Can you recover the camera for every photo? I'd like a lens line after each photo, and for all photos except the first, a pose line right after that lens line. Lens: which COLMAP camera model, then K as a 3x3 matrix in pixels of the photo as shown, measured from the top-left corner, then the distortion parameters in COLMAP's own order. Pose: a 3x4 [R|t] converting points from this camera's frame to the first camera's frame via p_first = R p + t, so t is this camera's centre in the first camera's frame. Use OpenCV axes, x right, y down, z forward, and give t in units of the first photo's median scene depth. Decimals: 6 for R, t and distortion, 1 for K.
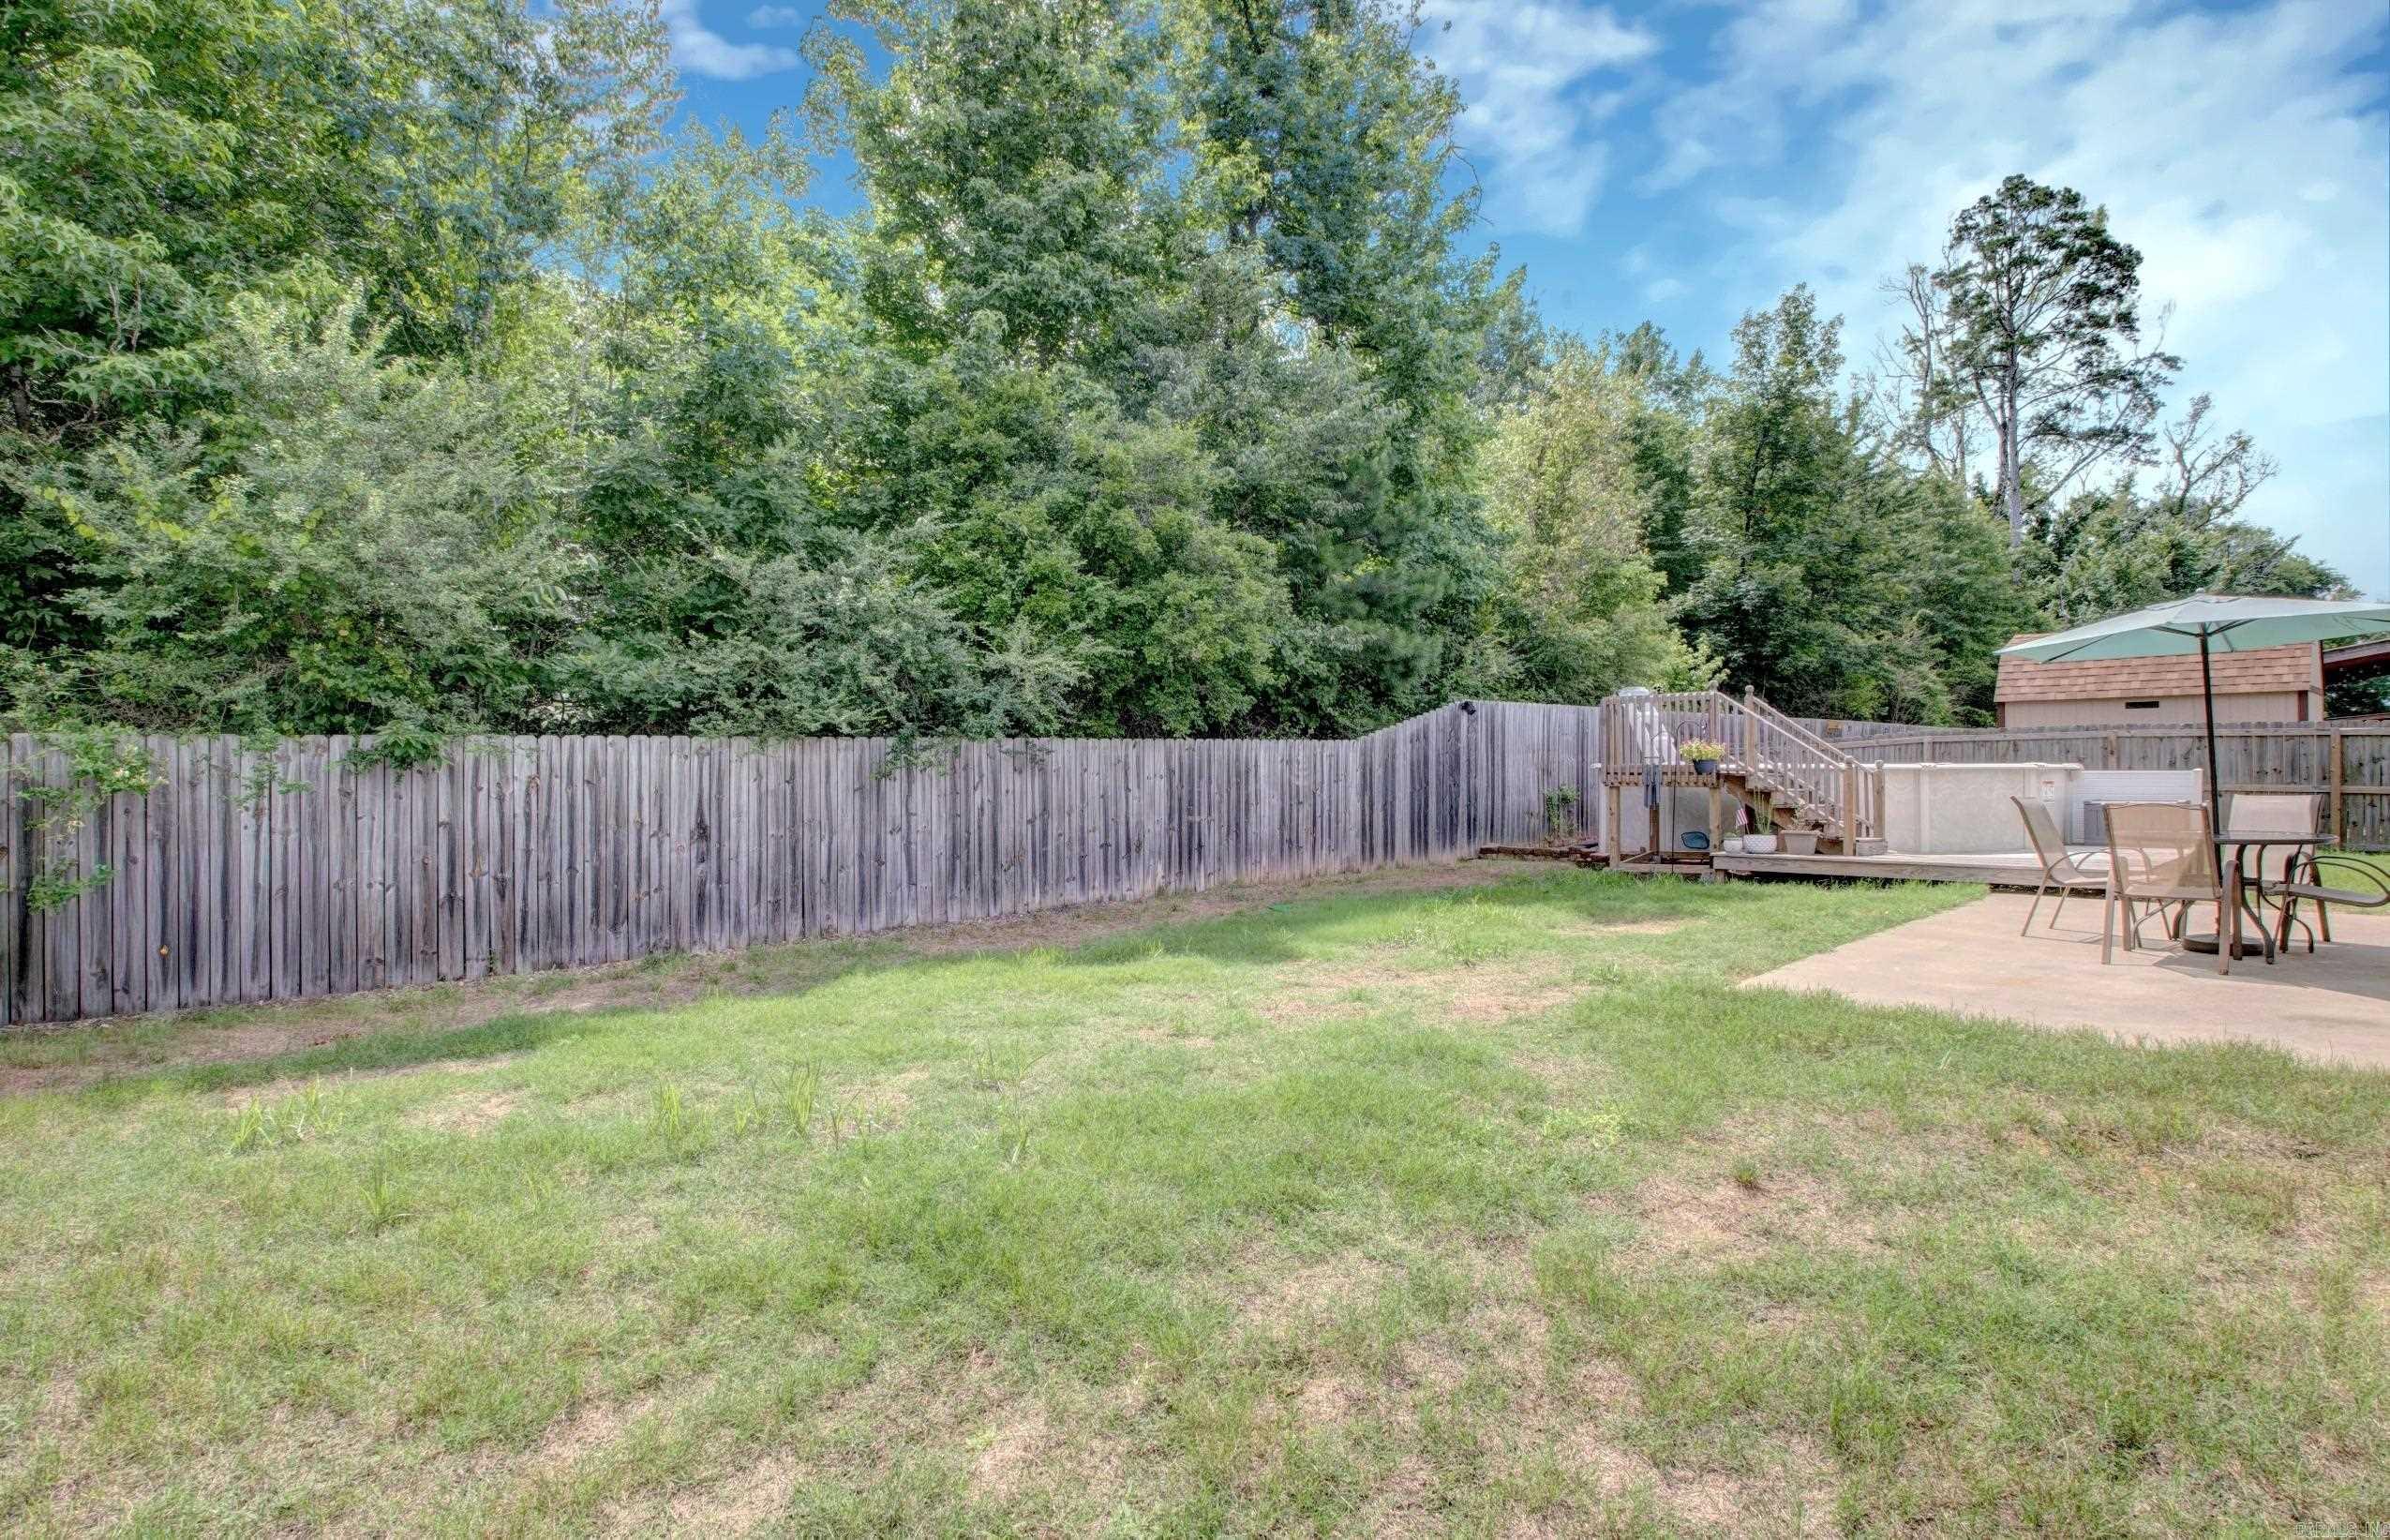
lens RADIAL K [[1156.3, 0, 1109.1], [0, 1156.3, 761.3], [0, 0, 1]] dist [-0.004020, -0.014457]
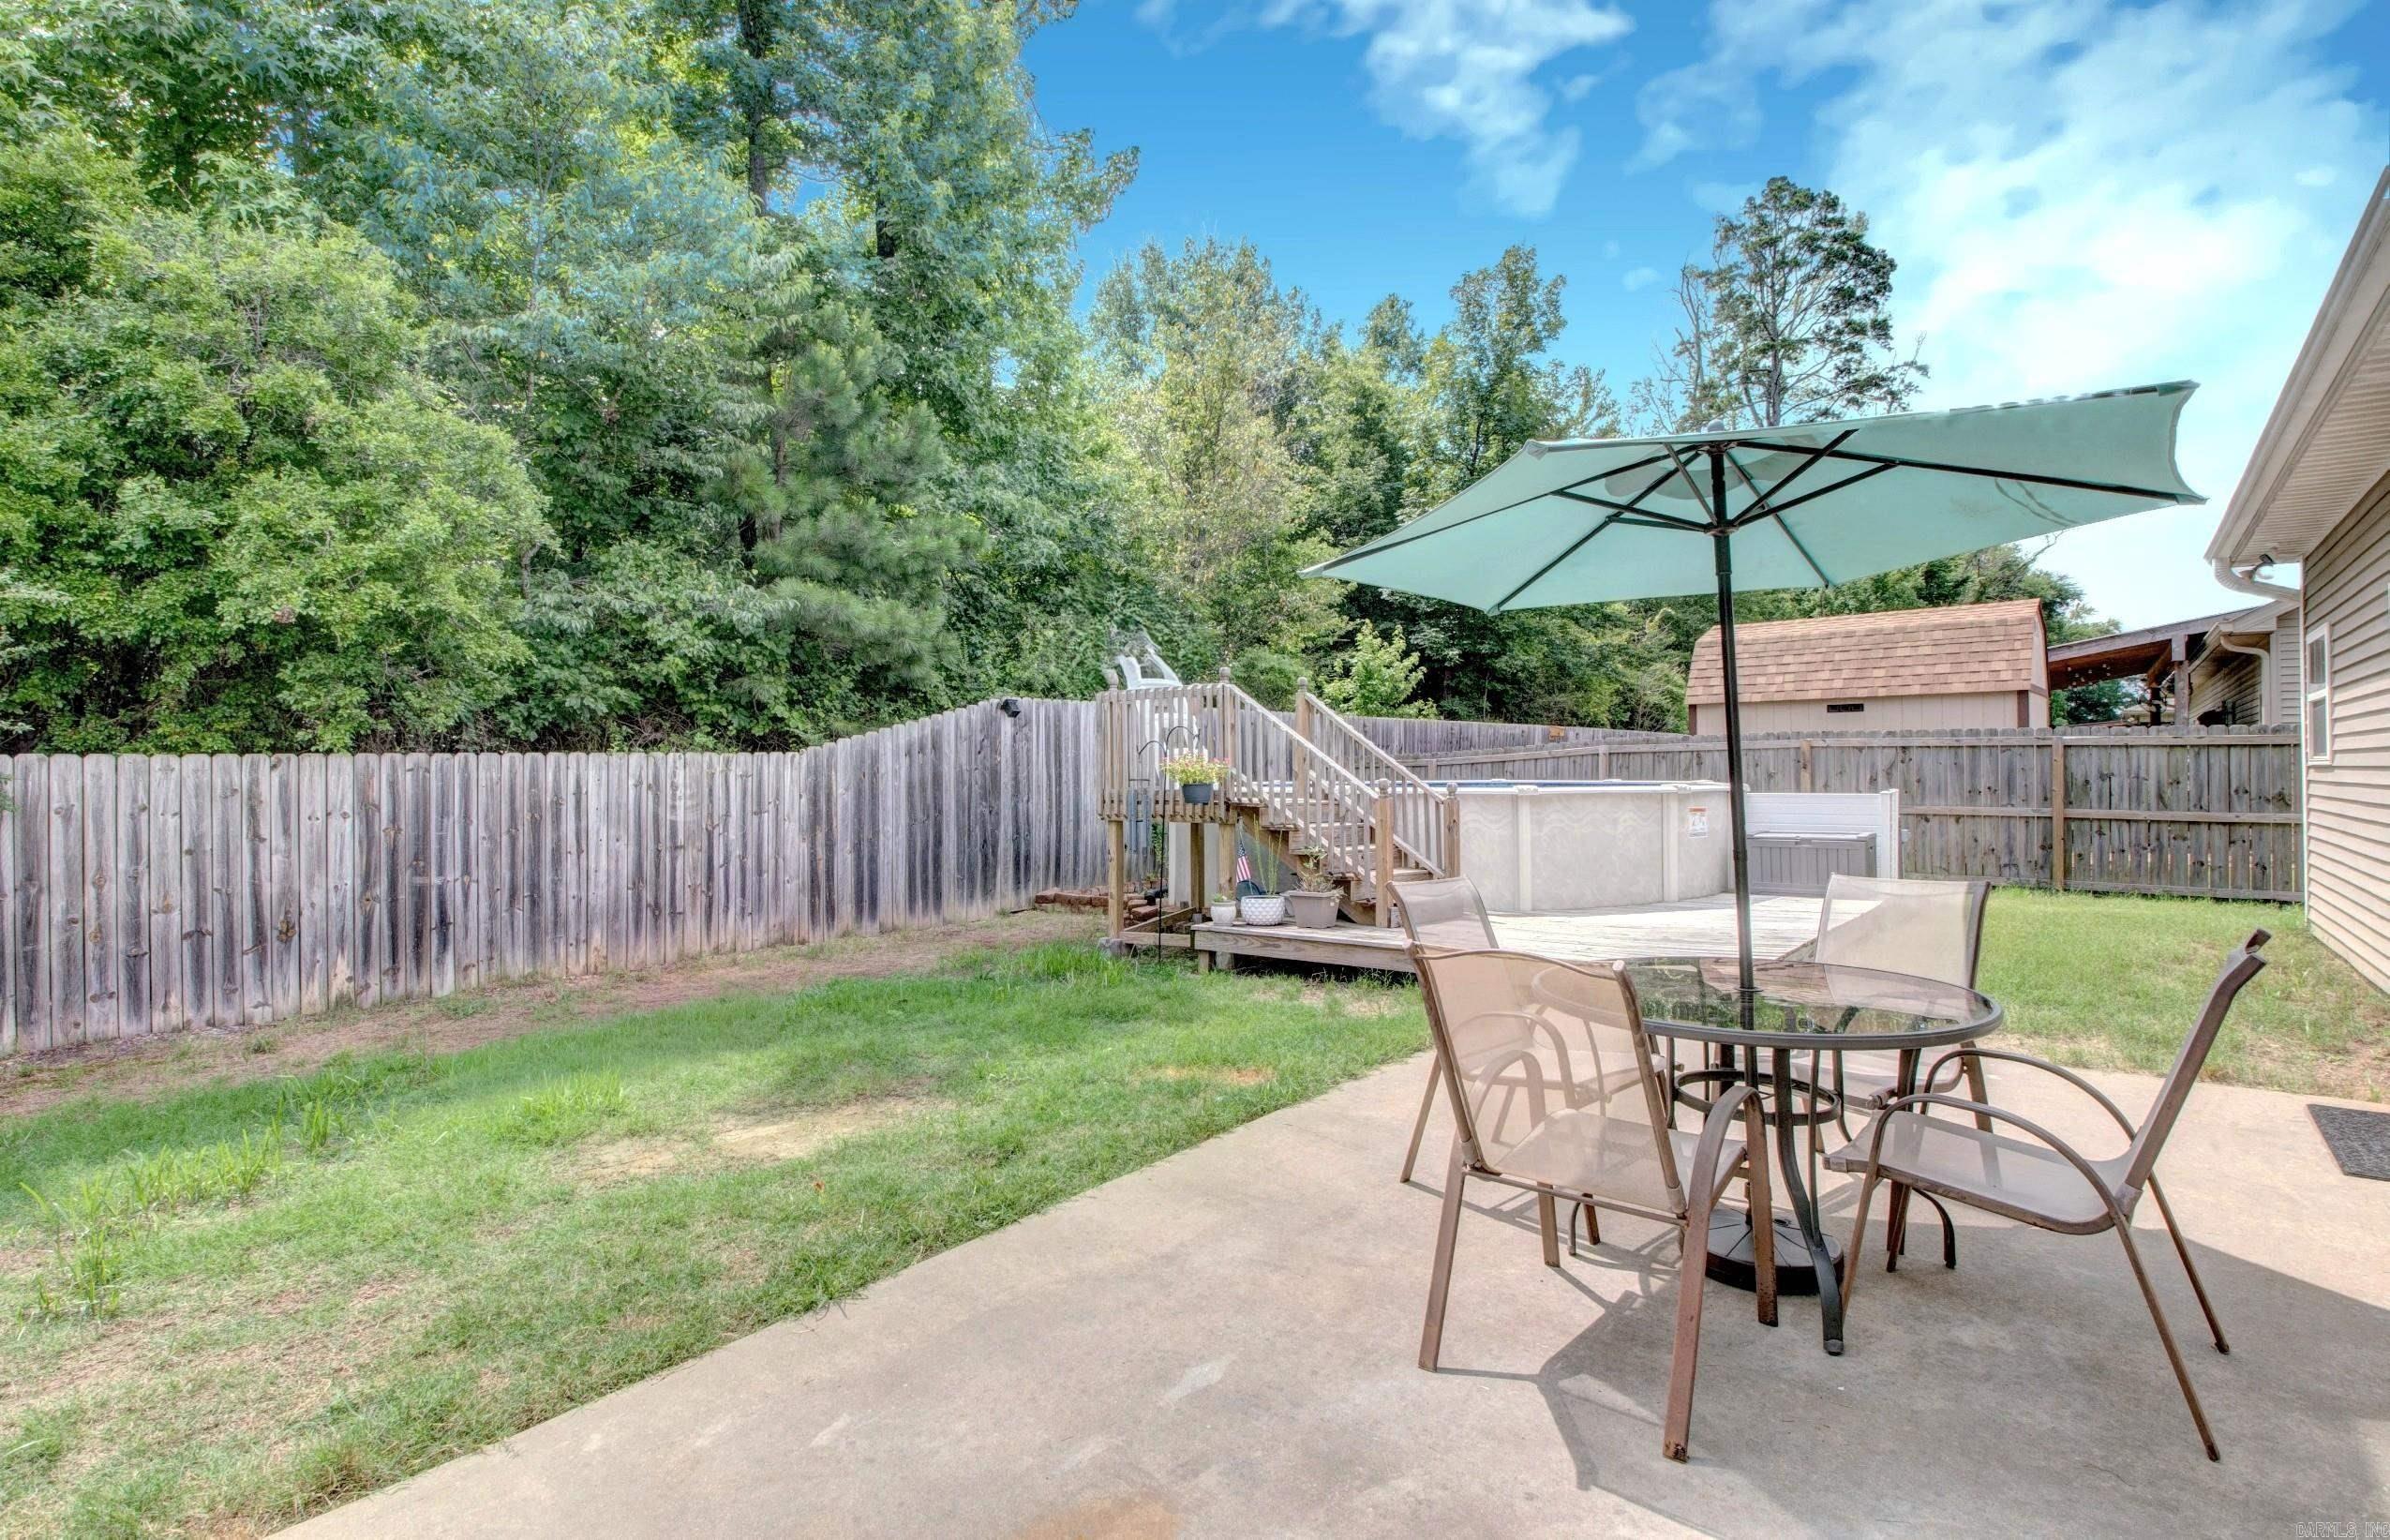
lens RADIAL K [[1118.7, 0, 1181.0], [0, 1118.7, 761.6], [0, 0, 1]] dist [0.031285, -0.045292]
pose [[0.988451, -0.002479, 0.151518, 0.191131], [0.003046, 0.999989, -0.003509, -0.005704], [-0.151508, 0.003930, 0.988448, 0.167064]]
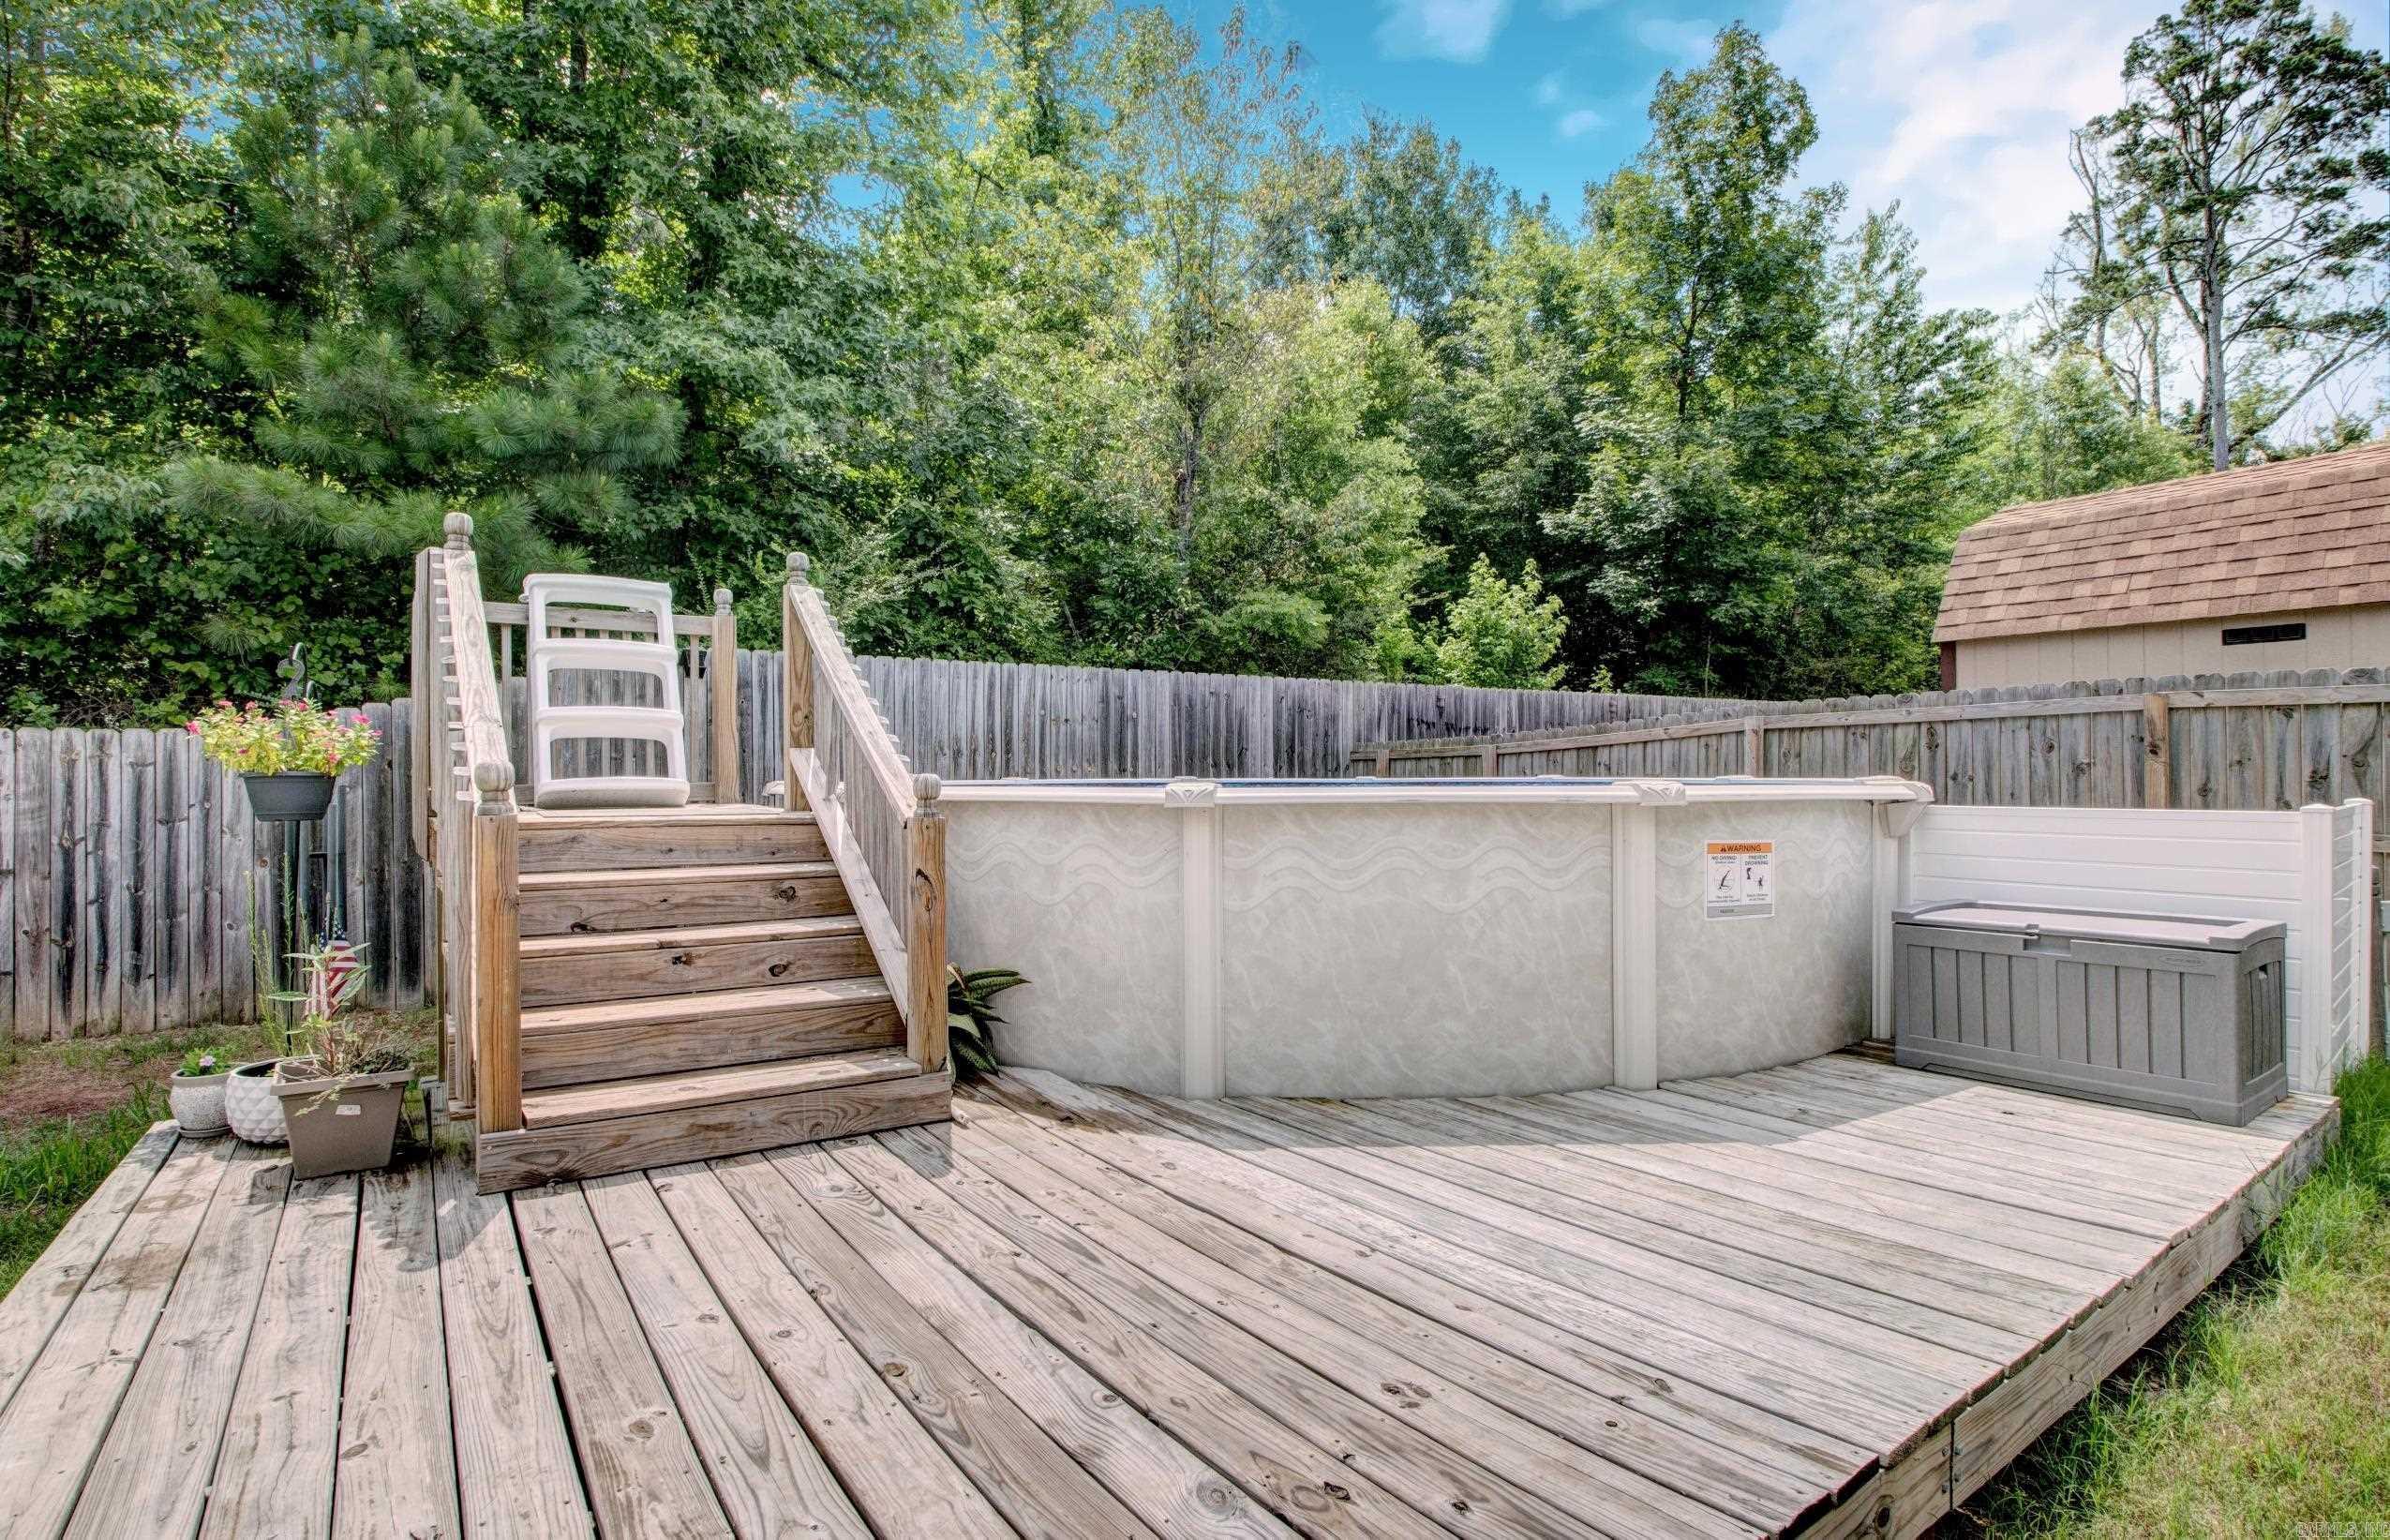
lens RADIAL K [[1077.2, 0, 1228.9], [0, 1077.2, 775.3], [0, 0, 1]] dist [-0.033157, -0.000212]
pose [[0.990494, -0.002452, -0.137533, 0.366420], [0.002973, 0.999989, 0.003586, -0.000758], [0.137522, -0.003960, 0.990491, 0.359759]]
